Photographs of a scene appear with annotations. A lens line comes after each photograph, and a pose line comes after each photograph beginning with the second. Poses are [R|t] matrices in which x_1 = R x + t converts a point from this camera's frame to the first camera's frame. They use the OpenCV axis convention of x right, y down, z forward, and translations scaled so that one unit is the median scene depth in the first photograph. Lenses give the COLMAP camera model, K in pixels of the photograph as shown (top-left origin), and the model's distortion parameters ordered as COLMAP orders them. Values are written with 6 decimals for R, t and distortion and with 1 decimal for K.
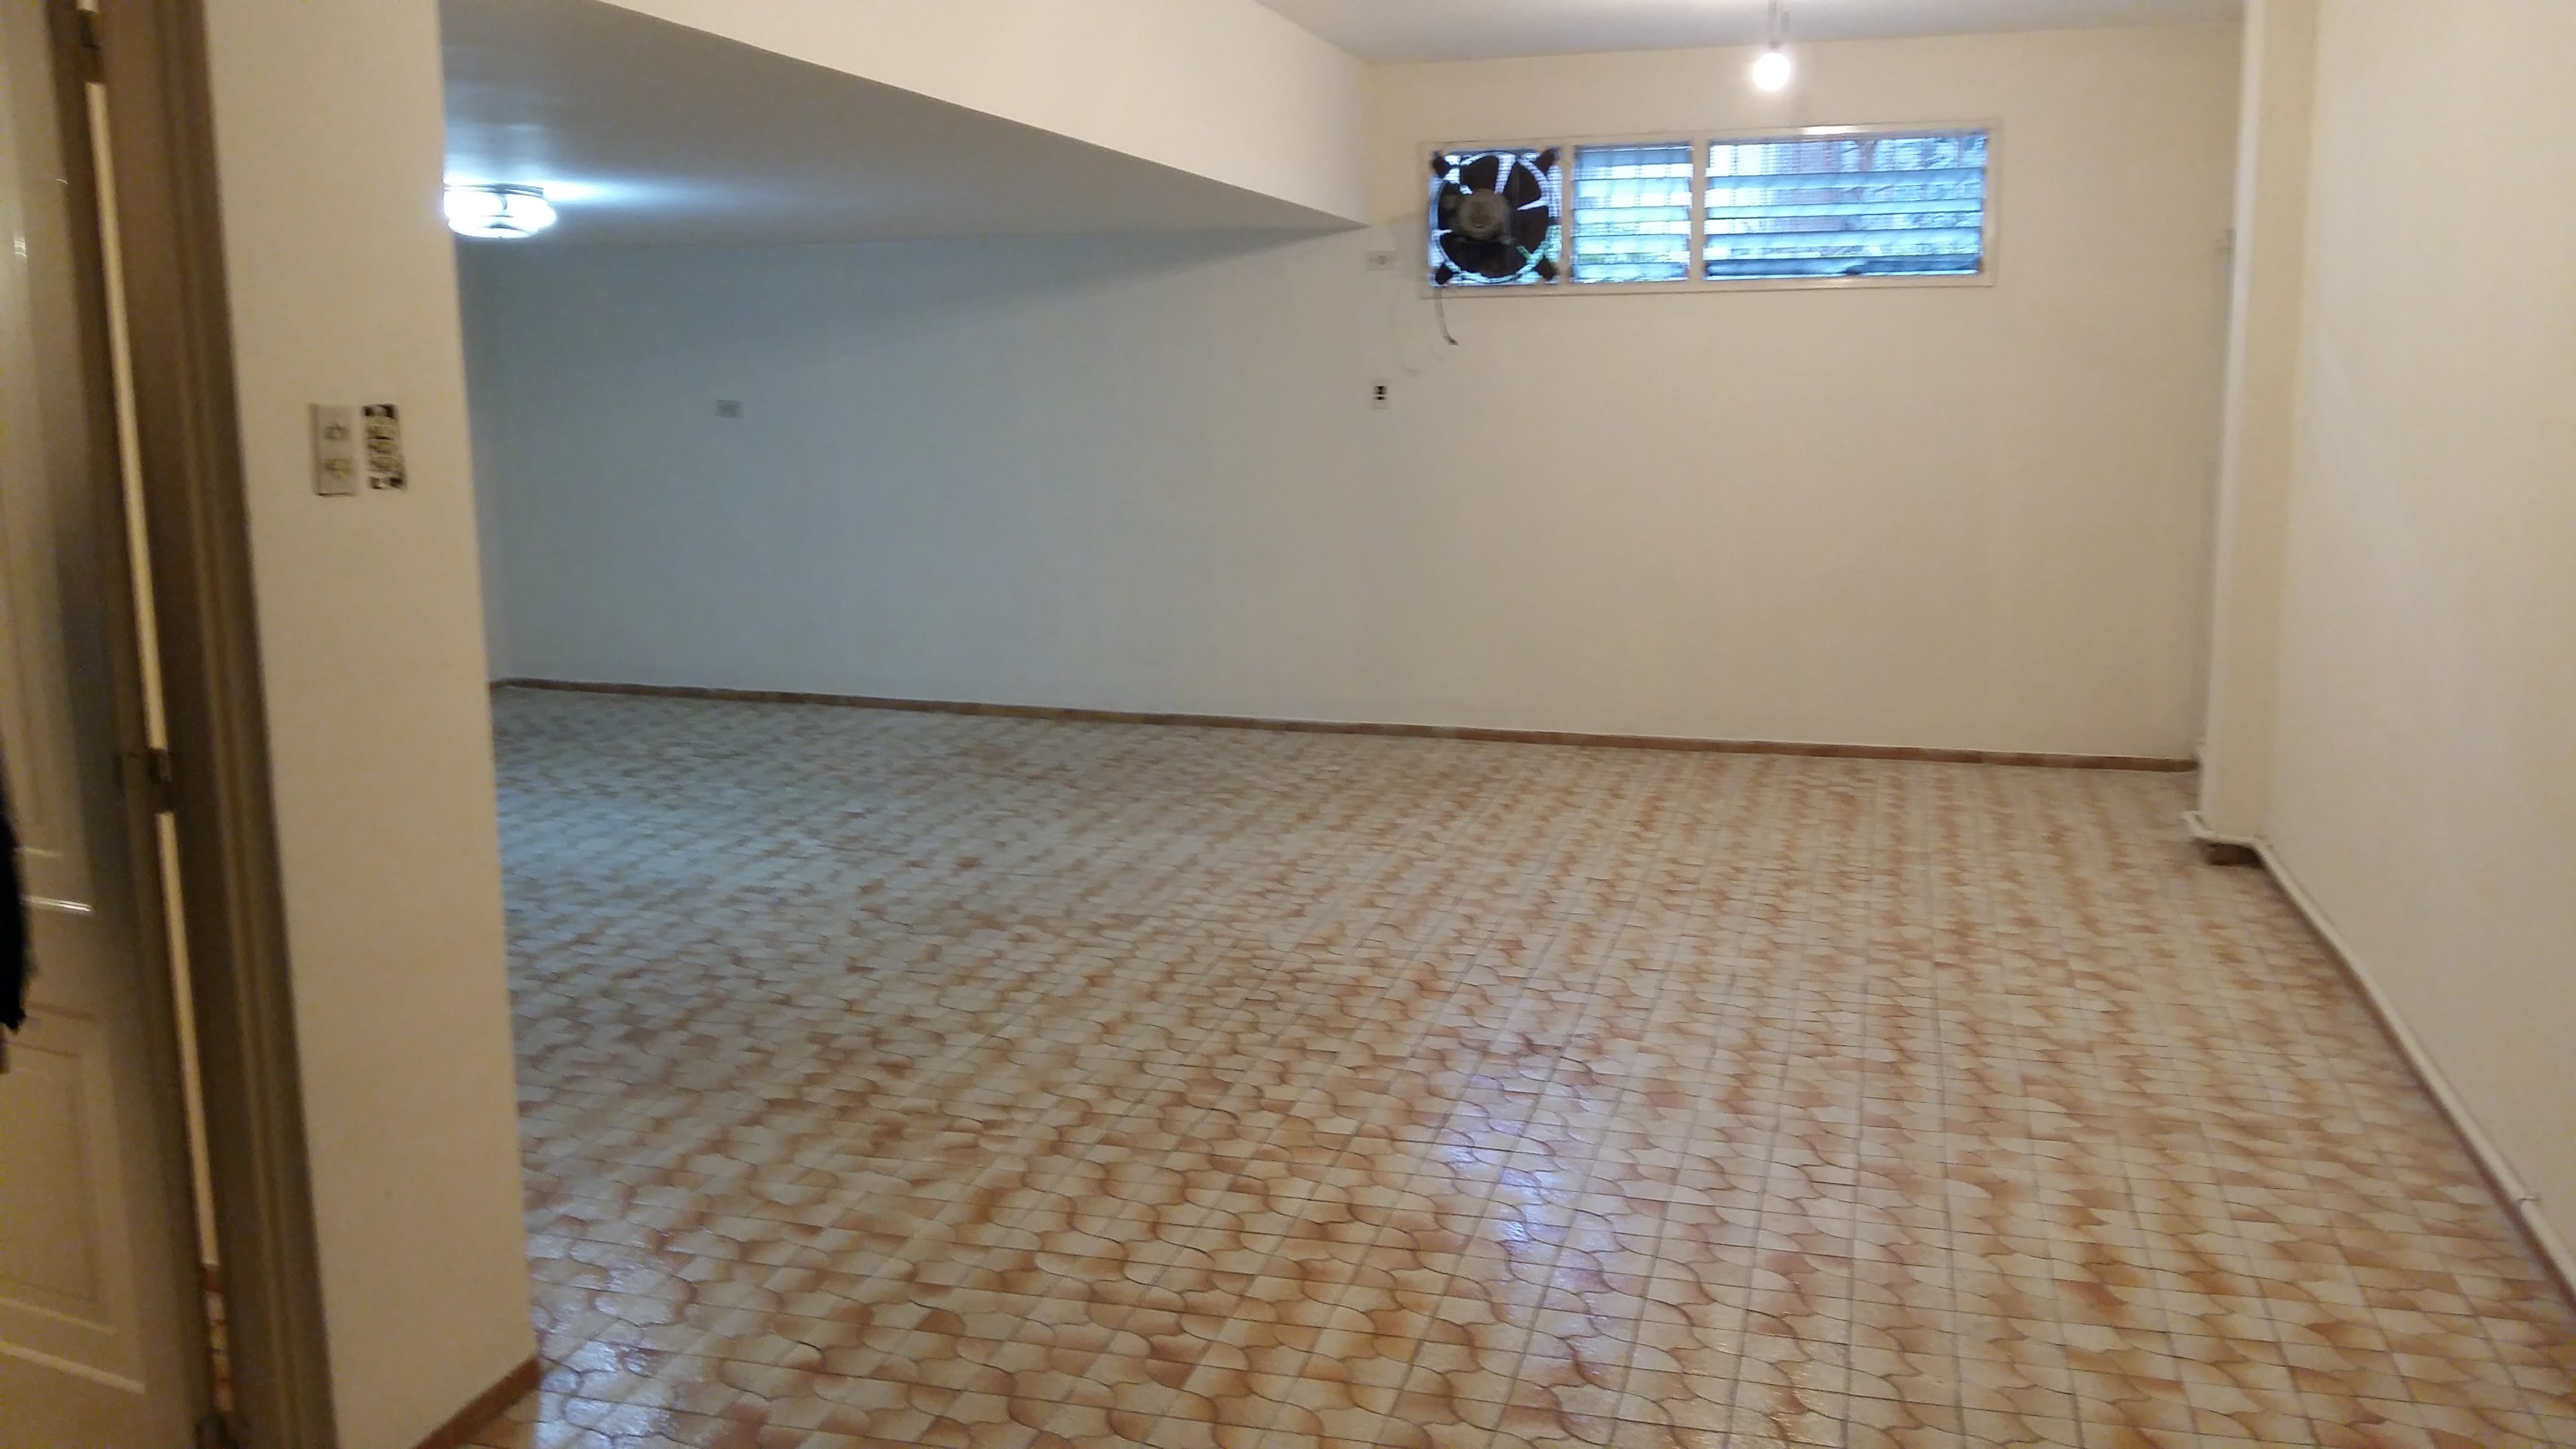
lens RADIAL K [[2093.0, 0, 1290.8], [0, 2093.0, 724.8], [0, 0, 1]] dist [0.016298, -0.007180]
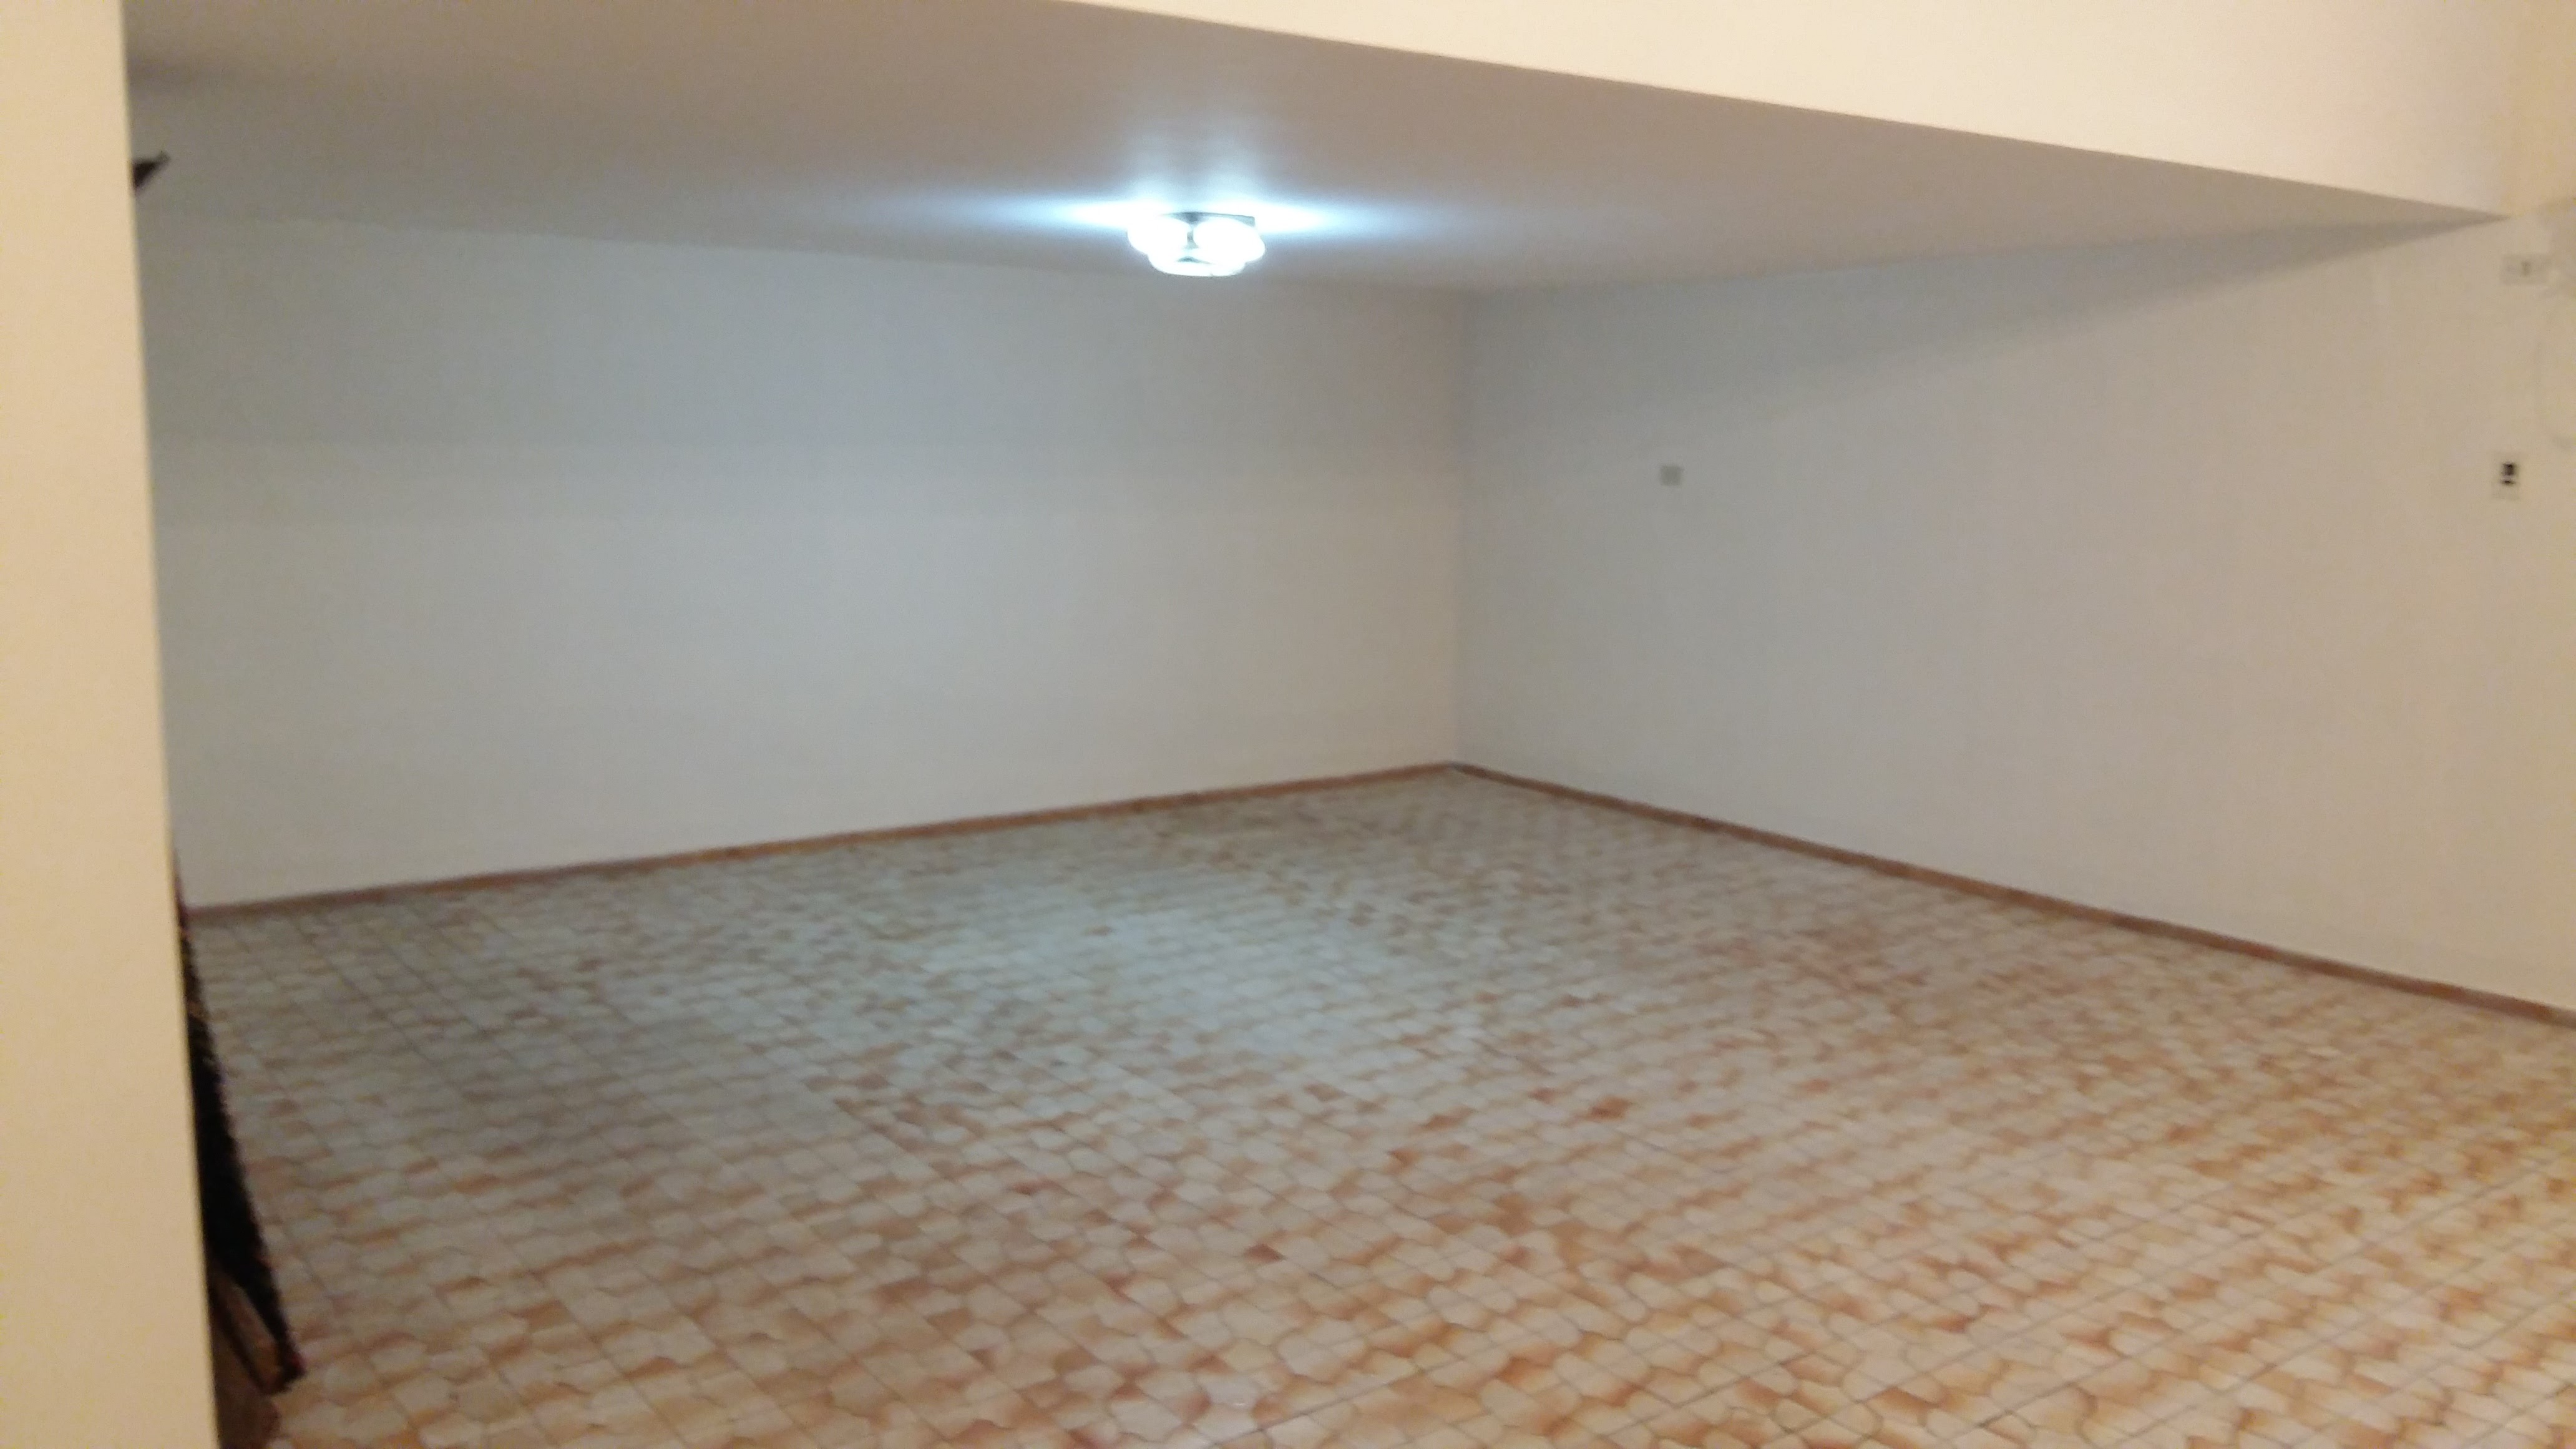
lens RADIAL K [[2093.0, 0, 1285.2], [0, 2093.0, 723.8], [0, 0, 1]] dist [0.016298, -0.007180]
pose [[0.822658, 0.087974, -0.561689, 0.102353], [-0.100949, 0.994860, 0.007967, -0.049863], [0.559503, 0.050148, 0.827310, 0.261724]]
